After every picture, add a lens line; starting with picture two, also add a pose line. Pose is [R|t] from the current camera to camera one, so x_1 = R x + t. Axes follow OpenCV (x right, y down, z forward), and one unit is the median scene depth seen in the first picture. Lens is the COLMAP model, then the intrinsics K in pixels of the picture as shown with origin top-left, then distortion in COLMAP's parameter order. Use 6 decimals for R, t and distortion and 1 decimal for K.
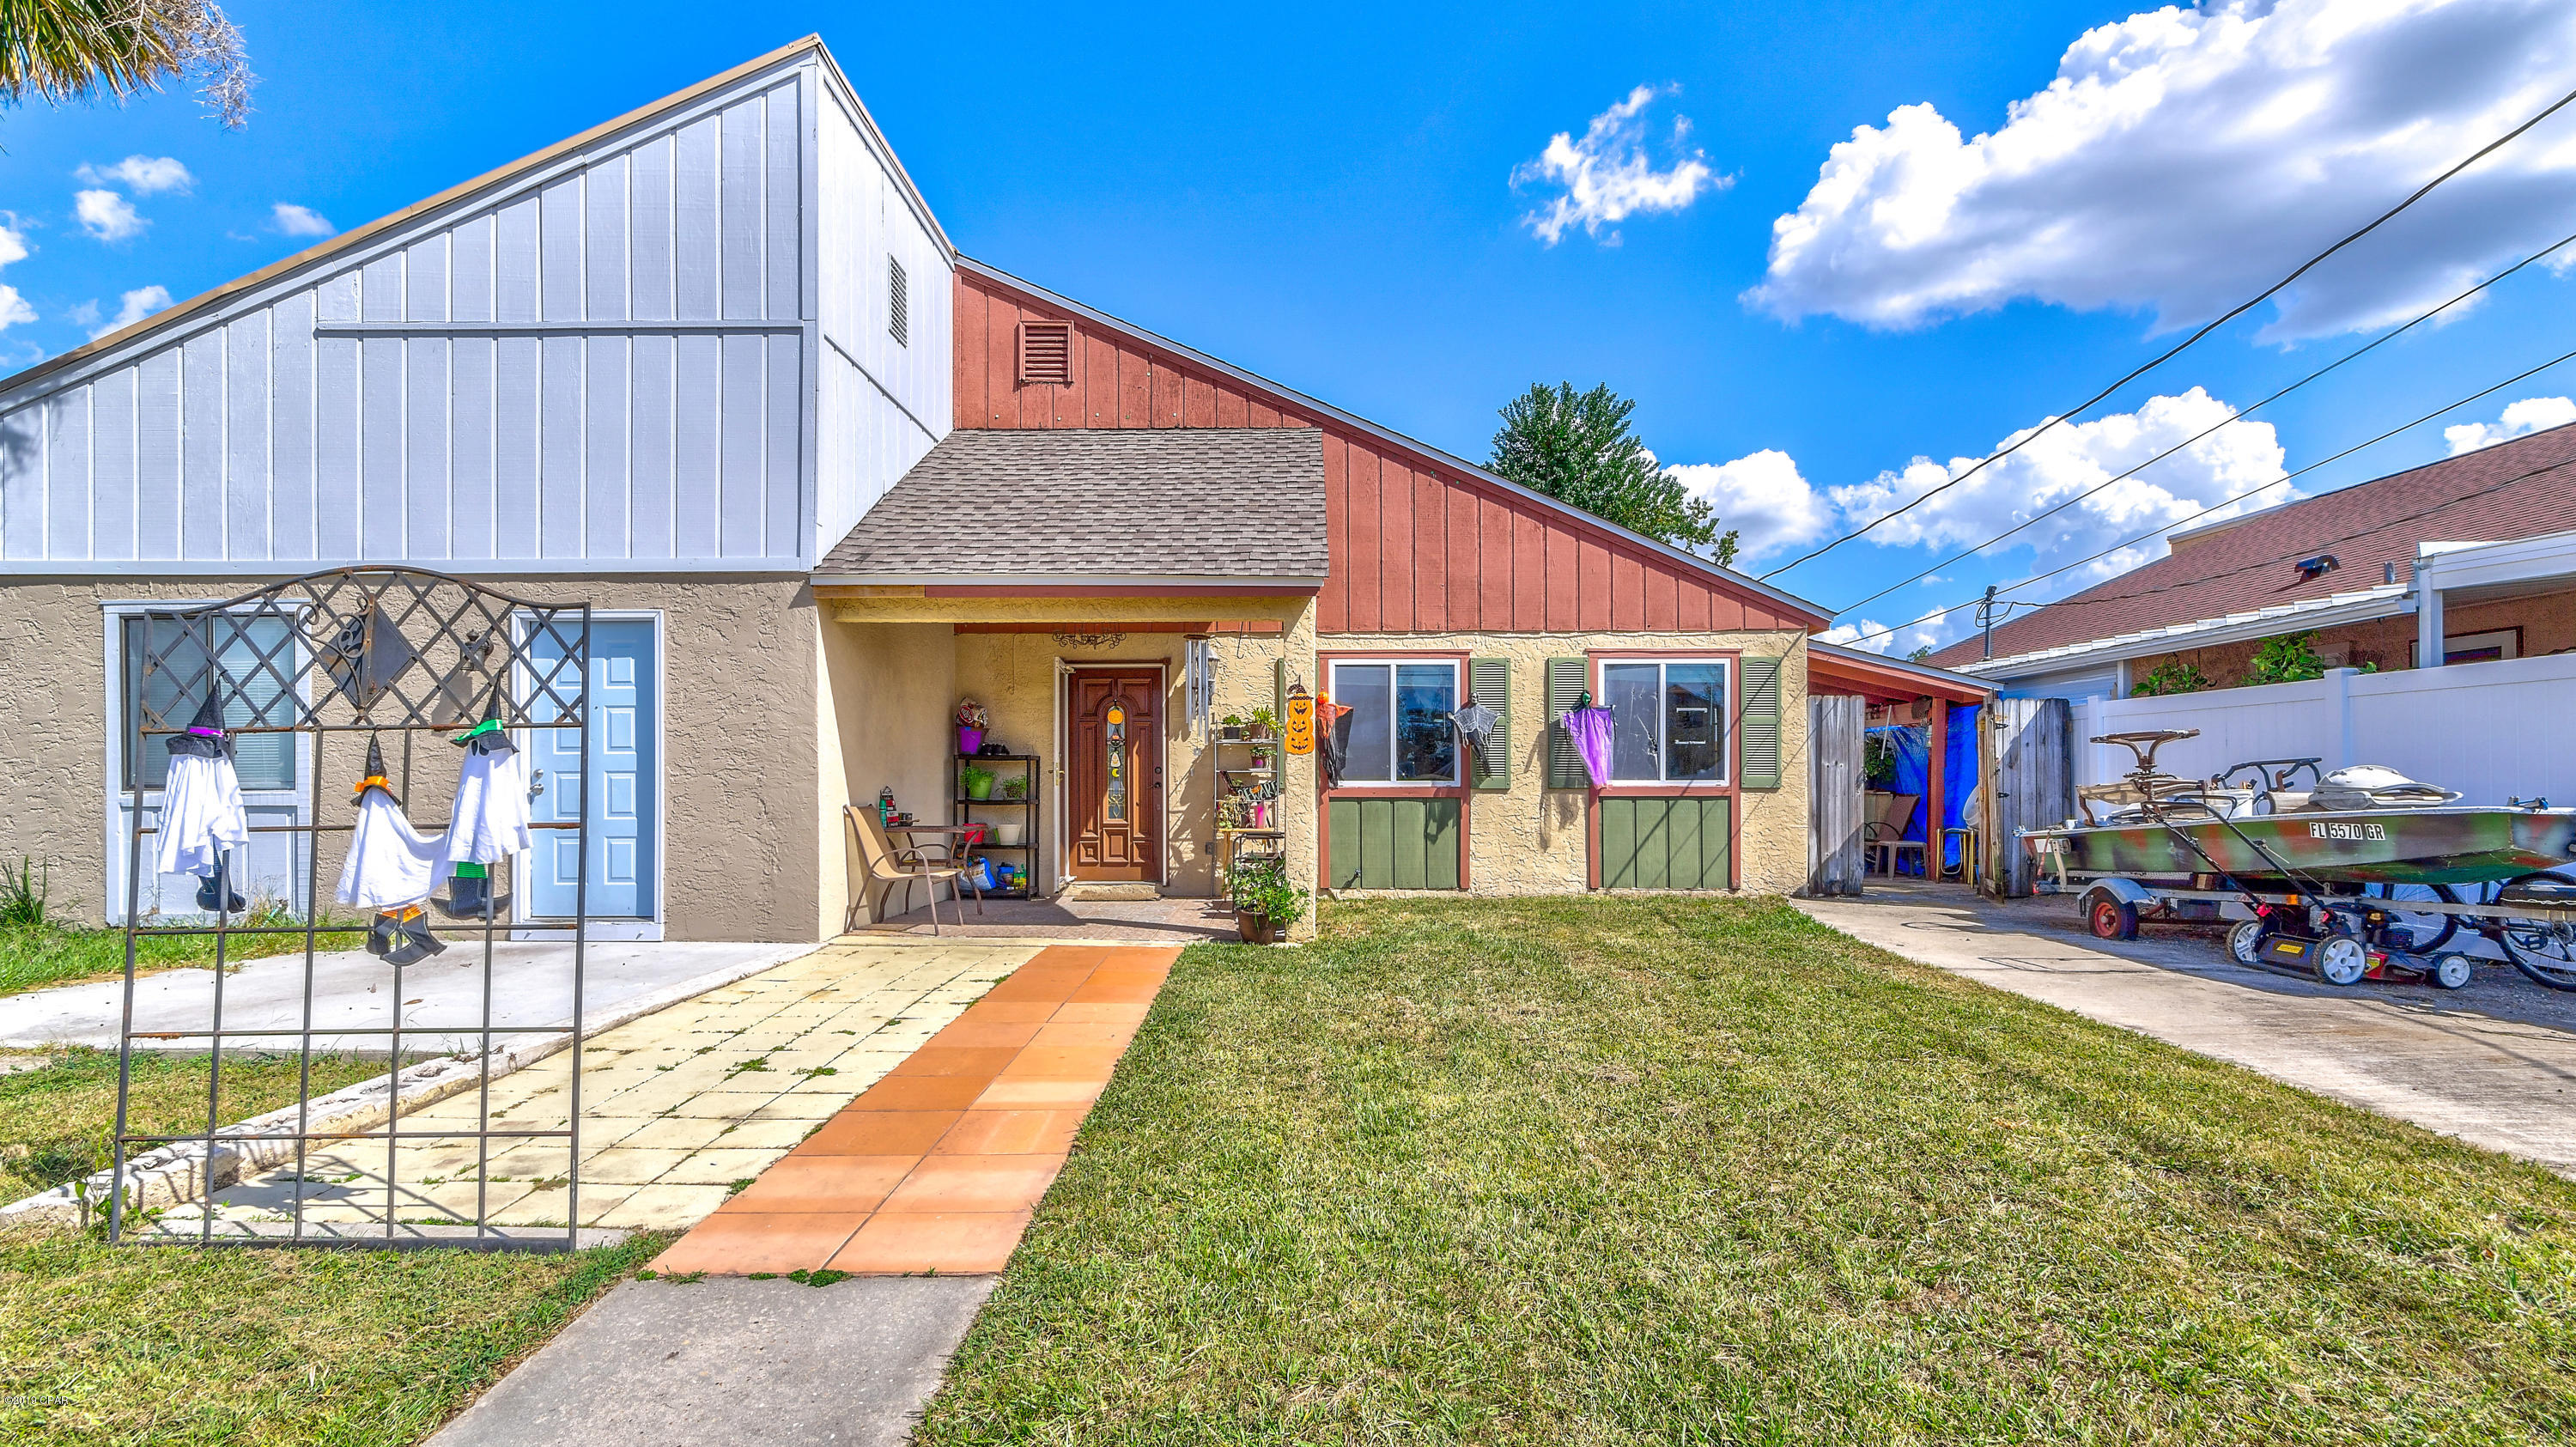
lens RADIAL K [[1165.6, 0, 1280.0], [0, 1165.6, 757.9], [0, 0, 1]] dist [0.000314, 0.000092]
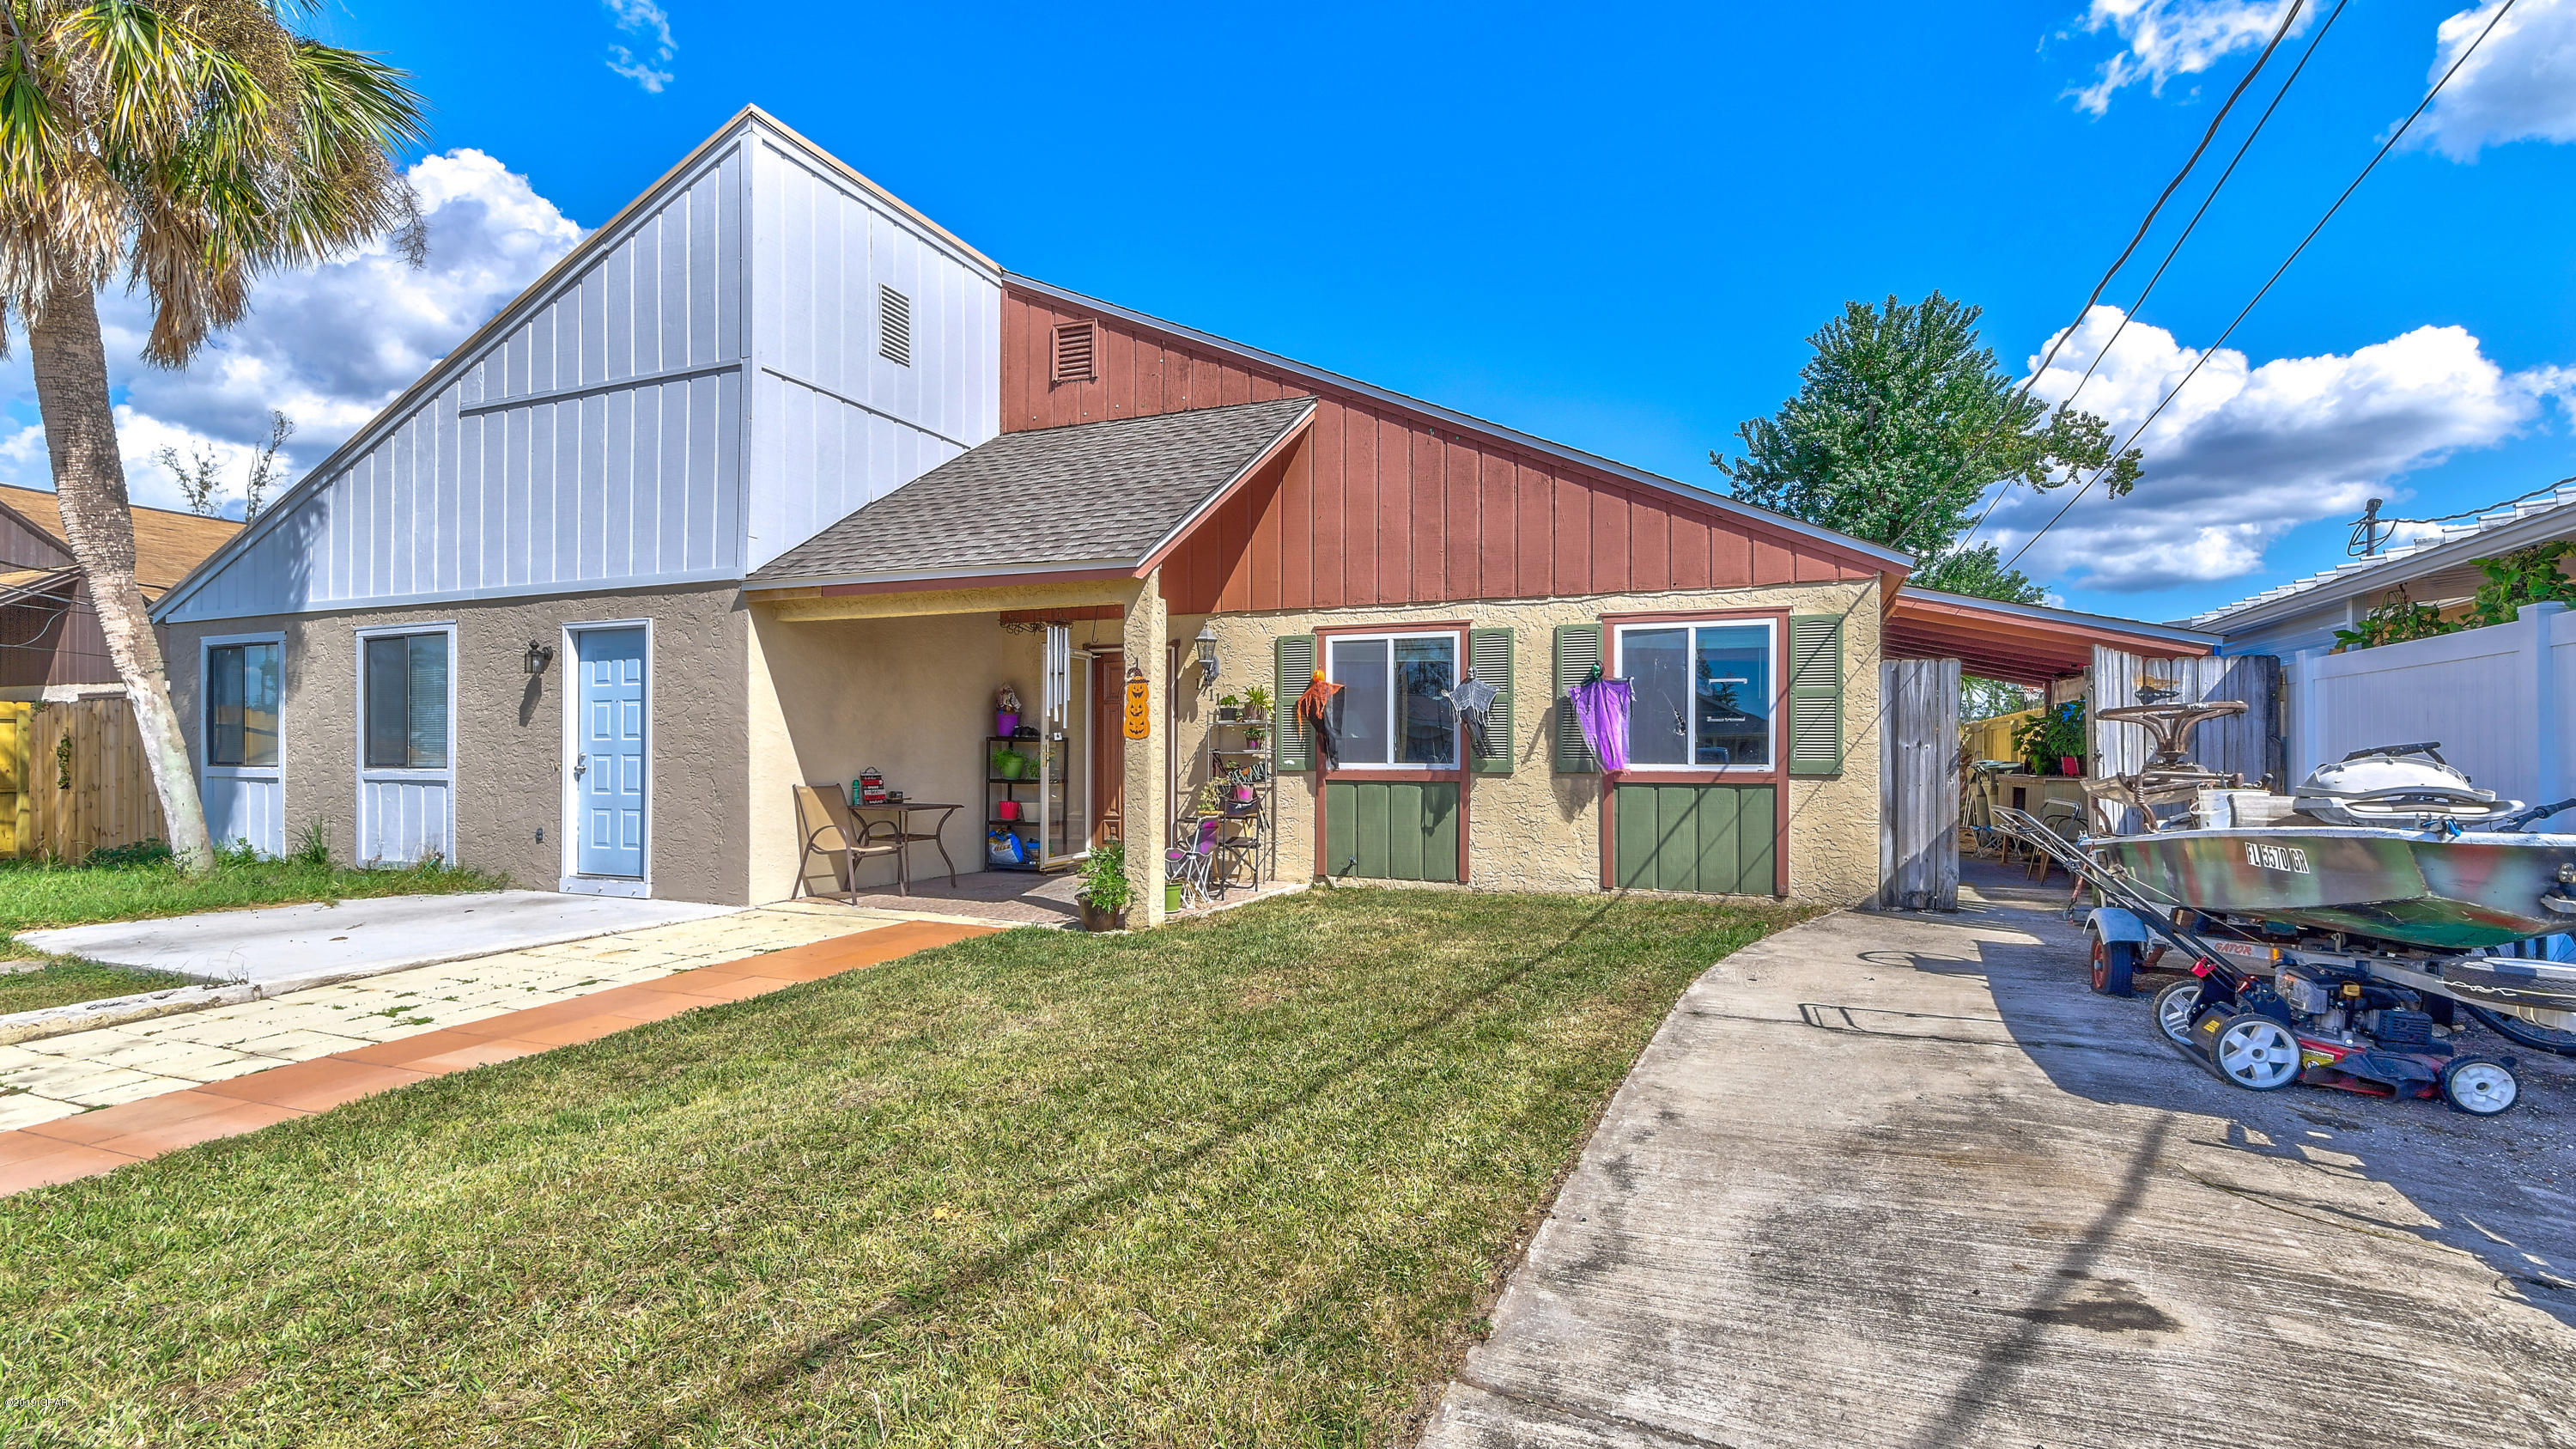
lens RADIAL K [[1160.9, 0, 1288.0], [0, 1160.9, 724.5], [0, 0, 1]] dist [0.003575, 0.000352]
pose [[0.931077, -0.006725, -0.364761, 0.363333], [0.005056, 0.999972, -0.005530, -0.006659], [0.364787, 0.003304, 0.931085, 0.101721]]
